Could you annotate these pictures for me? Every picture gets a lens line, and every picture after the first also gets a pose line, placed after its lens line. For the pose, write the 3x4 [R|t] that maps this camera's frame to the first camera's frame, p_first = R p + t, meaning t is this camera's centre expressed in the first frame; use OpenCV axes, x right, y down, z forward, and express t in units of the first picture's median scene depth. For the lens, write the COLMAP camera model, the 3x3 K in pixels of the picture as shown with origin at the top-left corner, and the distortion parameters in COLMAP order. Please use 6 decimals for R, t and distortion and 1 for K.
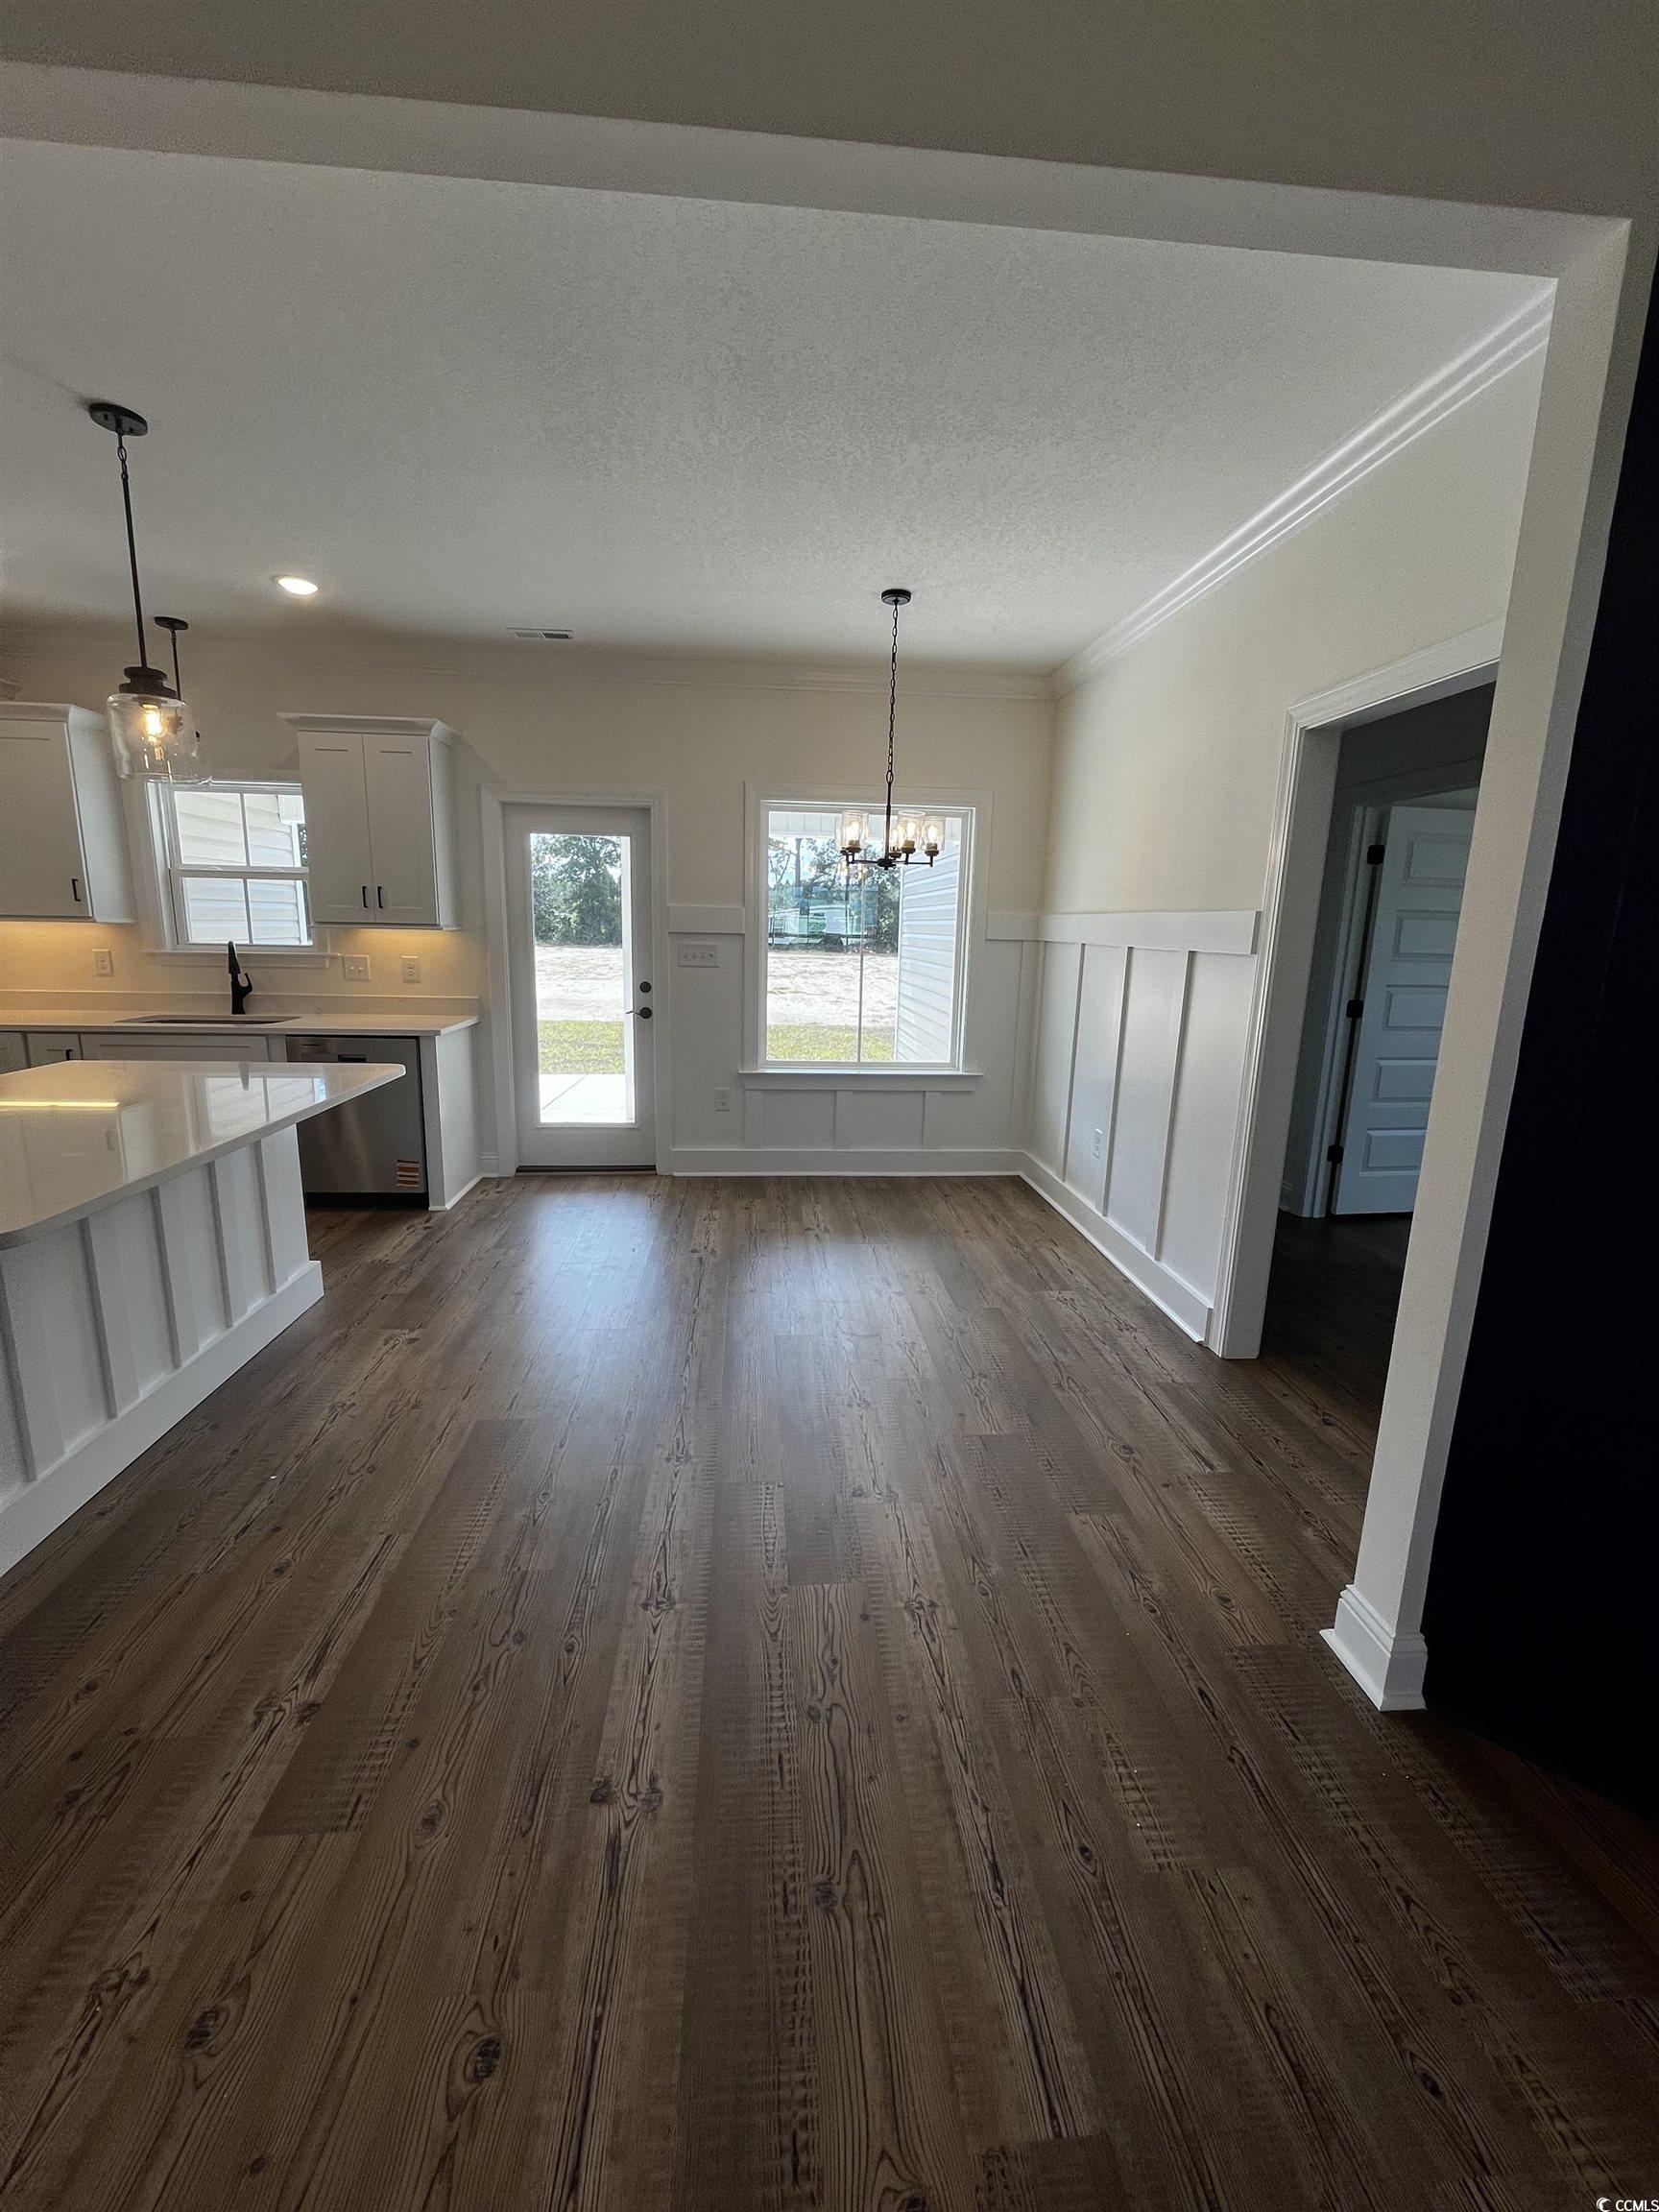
lens RADIAL K [[895.2, 0, 828.0], [0, 895.2, 1100.1], [0, 0, 1]] dist [-0.002870, 0.000012]
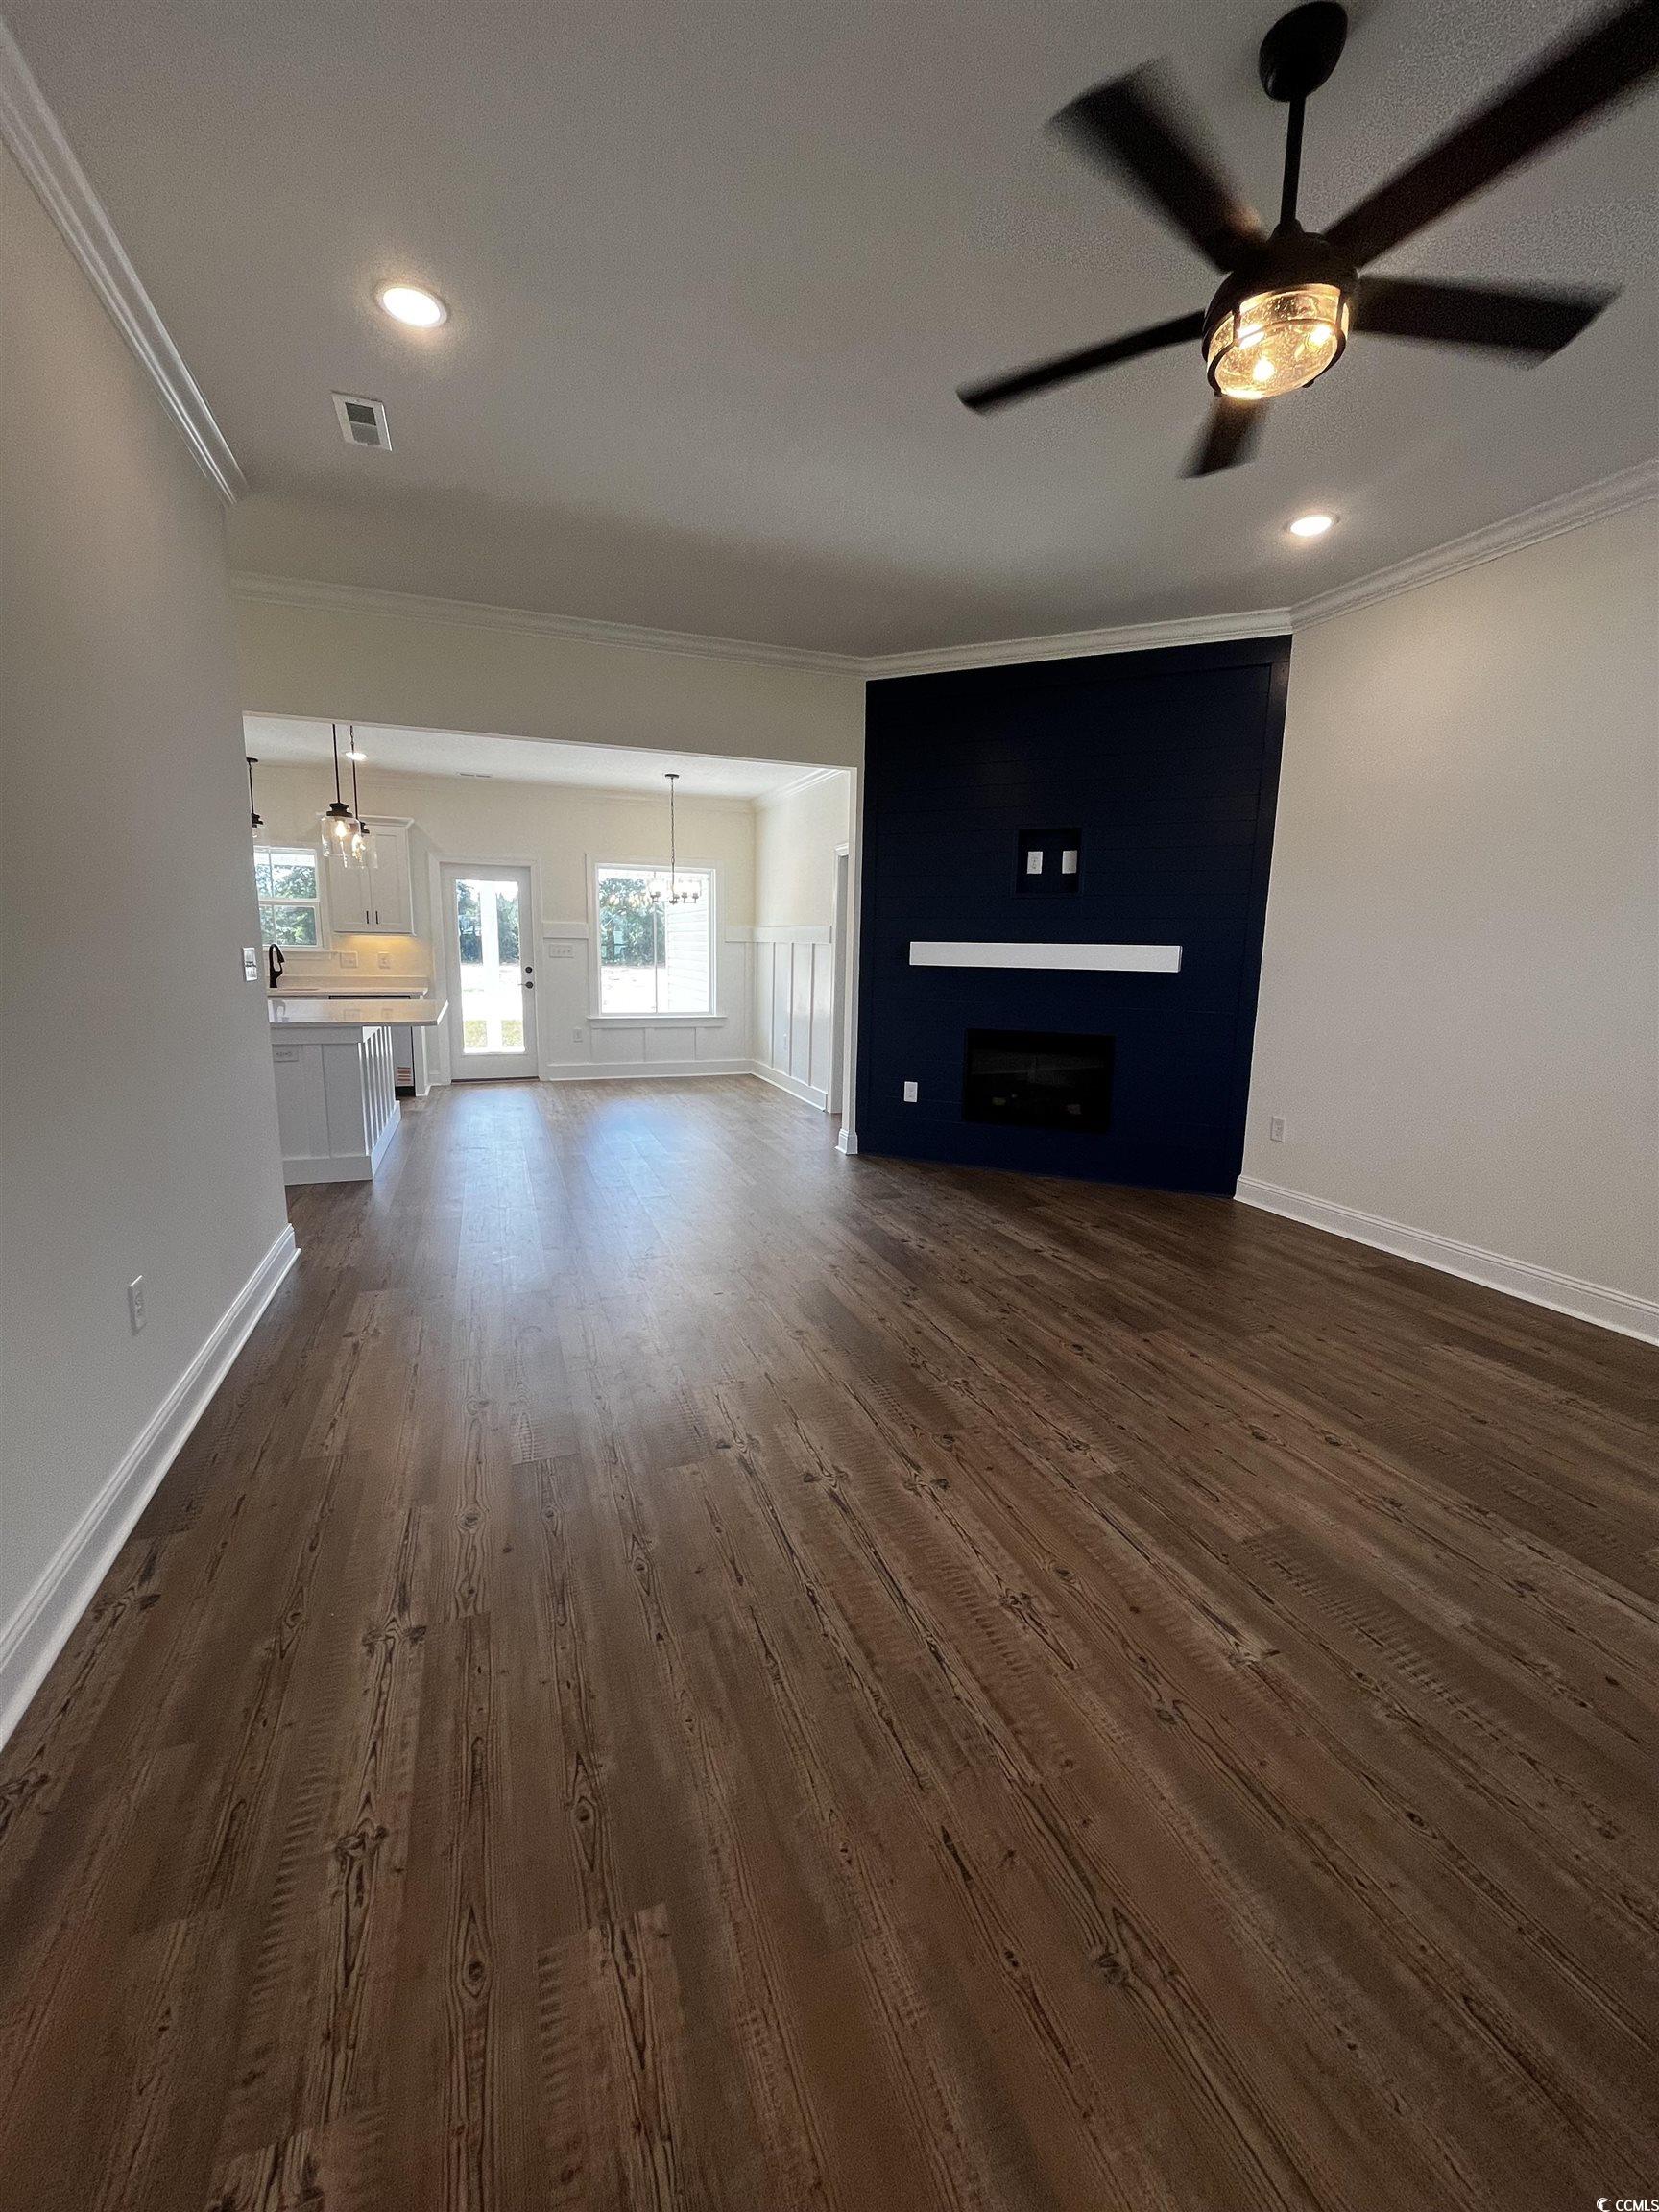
lens RADIAL K [[895.2, 0, 823.2], [0, 895.2, 1097.0], [0, 0, 1]] dist [-0.002870, 0.000012]
pose [[0.962879, -0.049389, 0.265376, -0.171909], [0.054491, 0.998443, -0.011892, 0.223640], [-0.264376, 0.025911, 0.964072, -1.056705]]
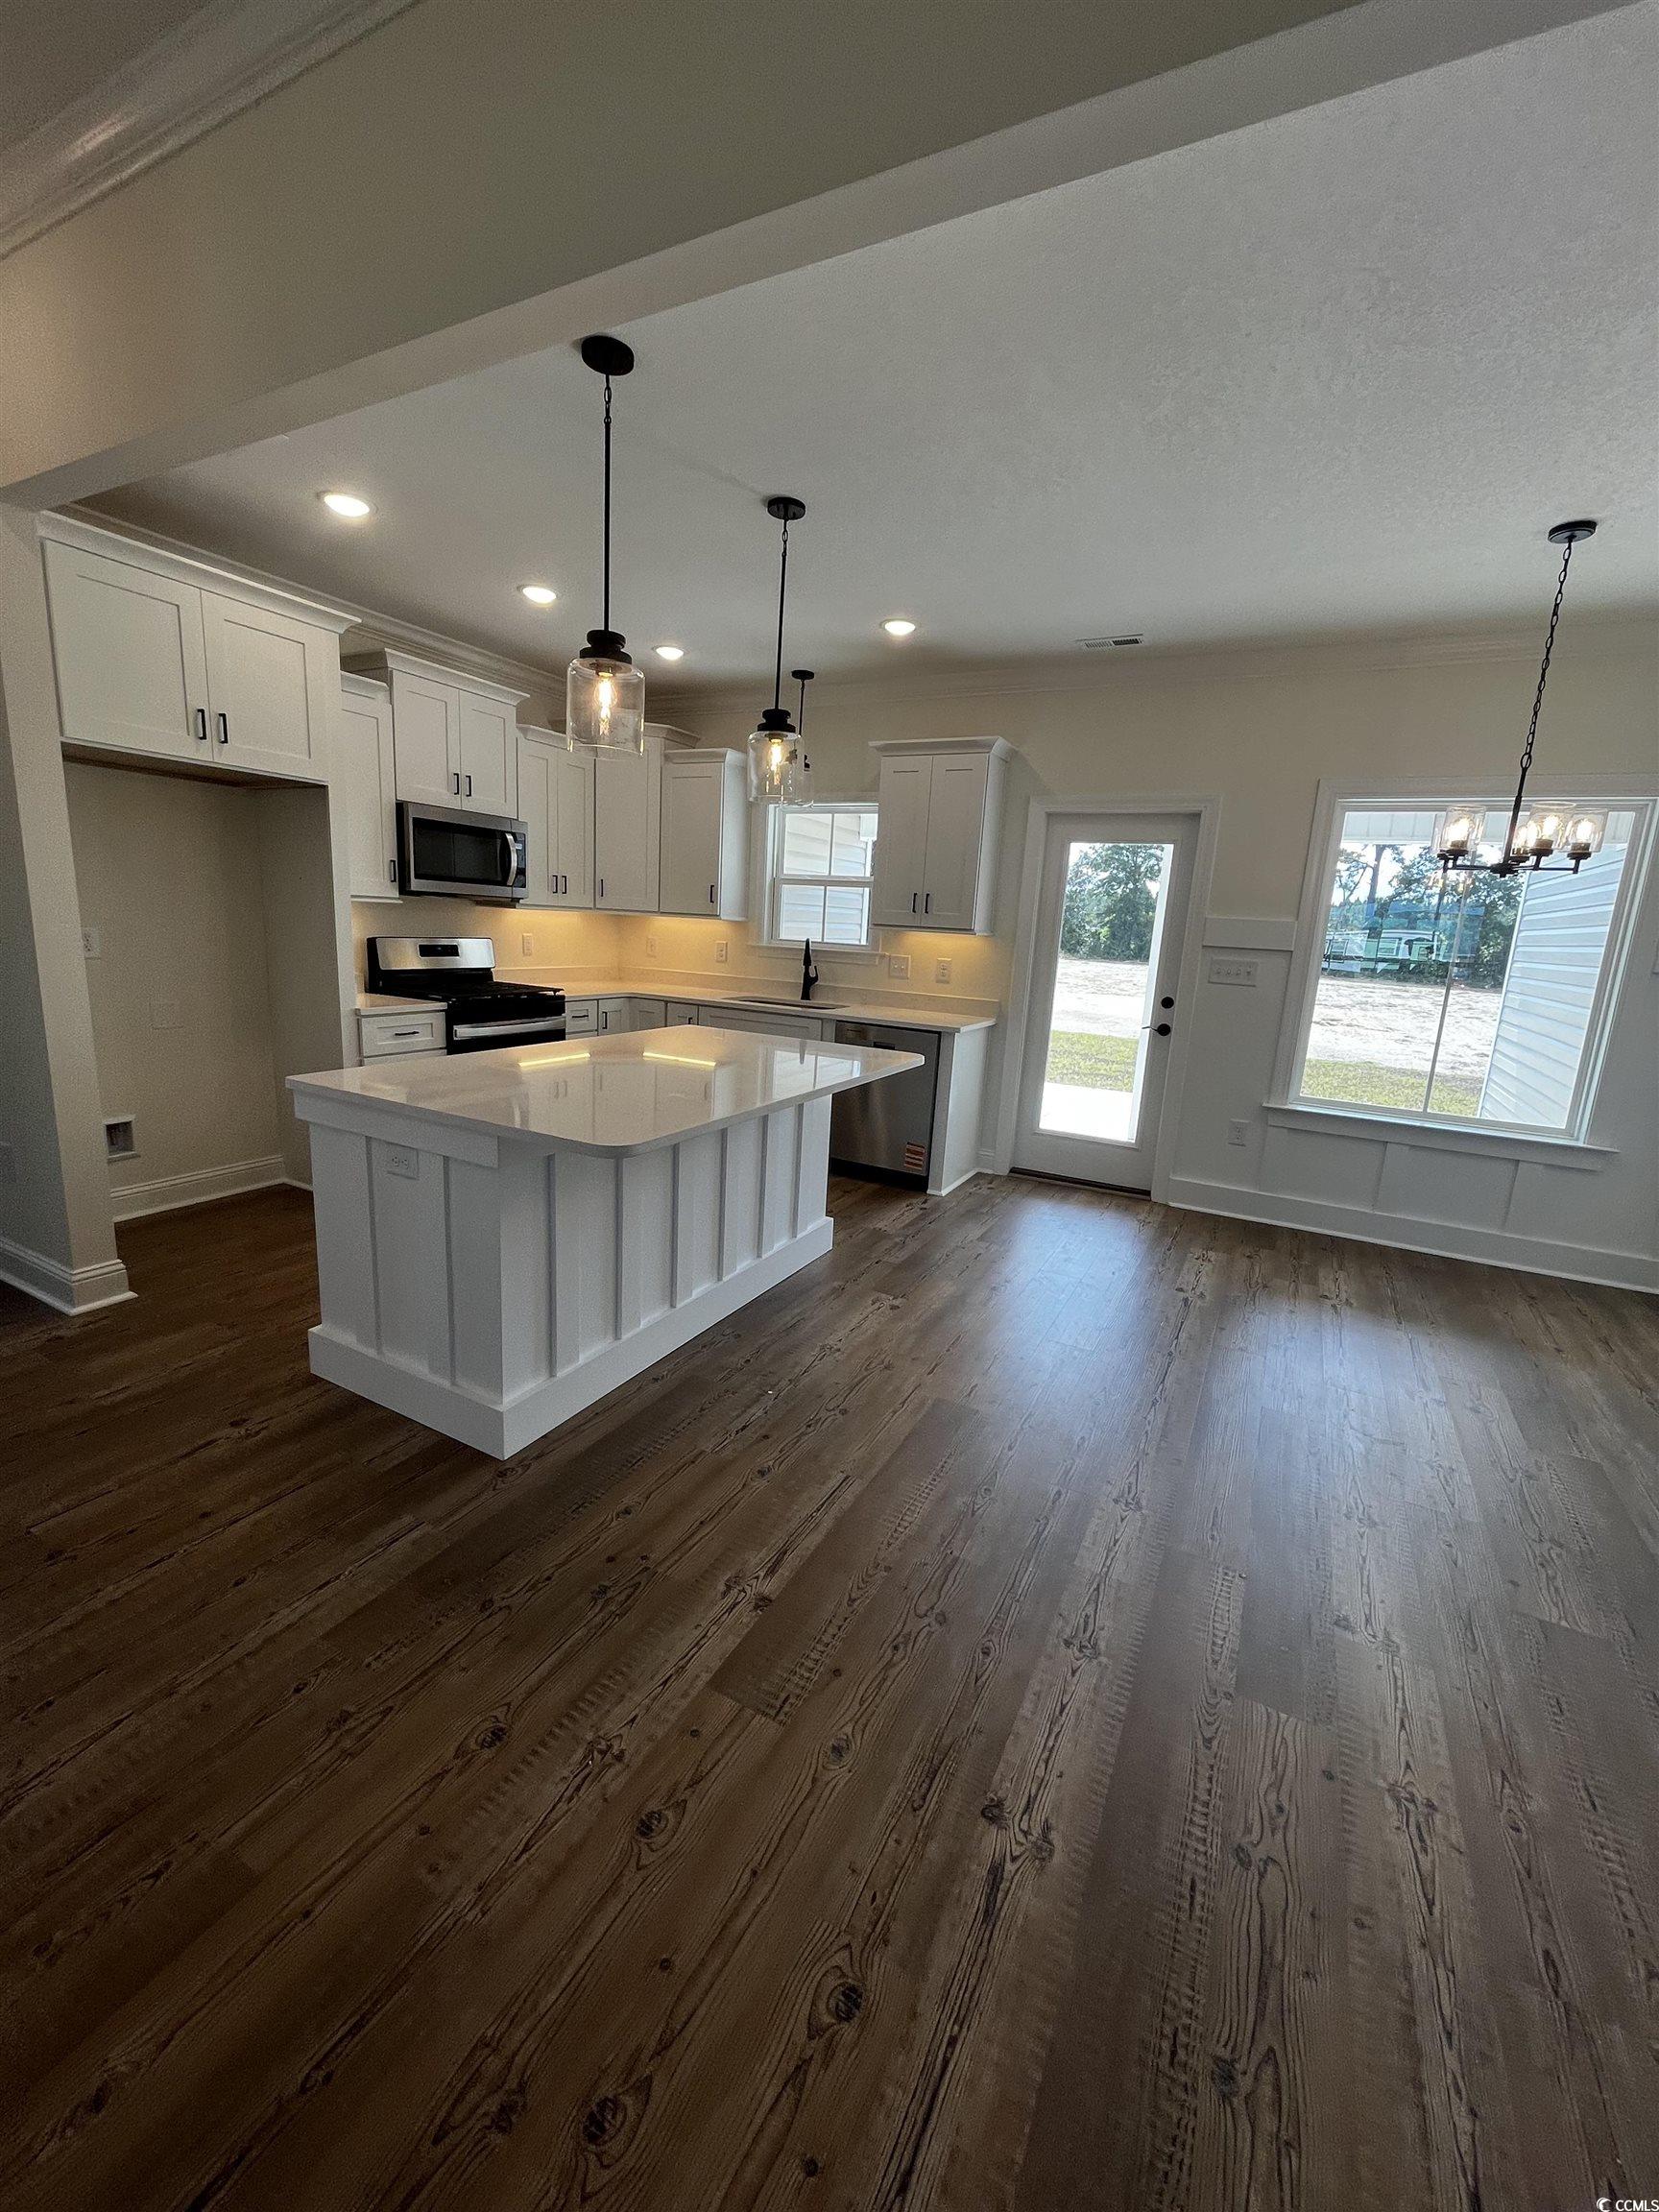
lens RADIAL K [[895.2, 0, 823.1], [0, 895.2, 1101.3], [0, 0, 1]] dist [-0.002870, 0.000012]
pose [[0.840807, 0.130470, -0.525377, 0.000230], [-0.138111, 0.990105, 0.024849, 0.004870], [0.523420, 0.051667, 0.850507, 0.014810]]
